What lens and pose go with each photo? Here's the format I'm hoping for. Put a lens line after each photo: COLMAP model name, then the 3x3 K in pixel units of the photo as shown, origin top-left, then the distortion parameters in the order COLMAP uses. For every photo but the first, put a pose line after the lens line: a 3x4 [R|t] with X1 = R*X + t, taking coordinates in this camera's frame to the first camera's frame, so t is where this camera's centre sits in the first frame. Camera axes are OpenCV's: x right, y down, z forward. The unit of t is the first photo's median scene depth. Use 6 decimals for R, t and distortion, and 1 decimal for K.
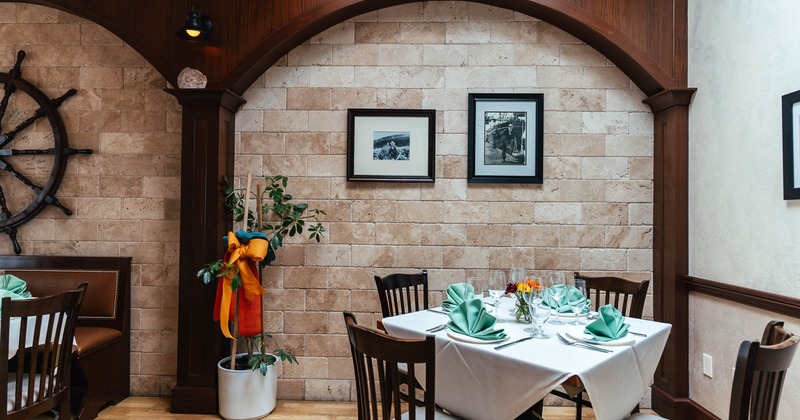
lens RADIAL K [[446.2, 0, 402.9], [0, 446.2, 207.7], [0, 0, 1]] dist [-0.000090, -0.001642]
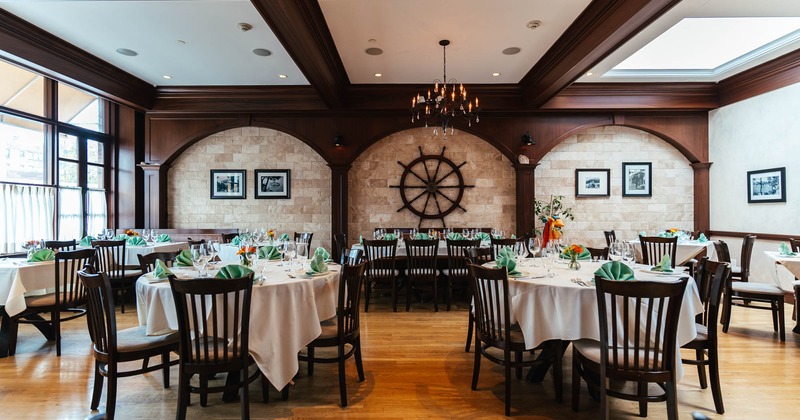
lens RADIAL K [[385.9, 0, 397.5], [0, 385.9, 210.2], [0, 0, 1]] dist [-0.000761, -0.001352]
pose [[0.999619, -0.014400, 0.023547, -1.190703], [0.014169, 0.999850, 0.009915, -0.018682], [-0.023686, -0.009577, 0.999674, -1.183352]]
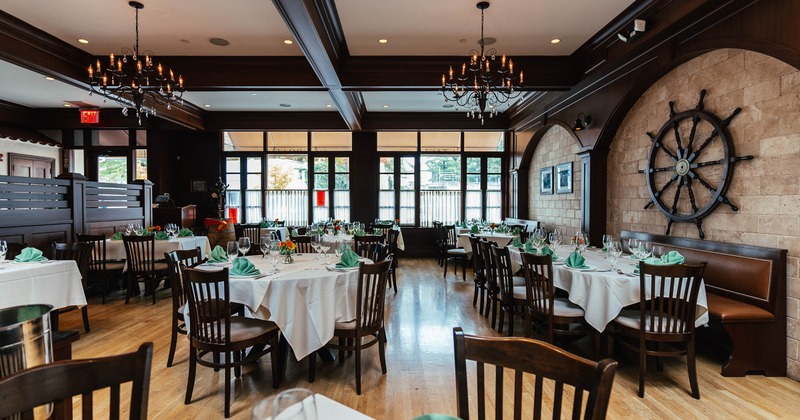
lens RADIAL K [[385.9, 0, 399.0], [0, 385.9, 211.7], [0, 0, 1]] dist [-0.000761, -0.001352]
pose [[0.040094, 0.009742, -0.999148, 0.288796], [0.015490, 0.999826, 0.010370, -0.006583], [0.999076, -0.015893, 0.039936, 0.019775]]
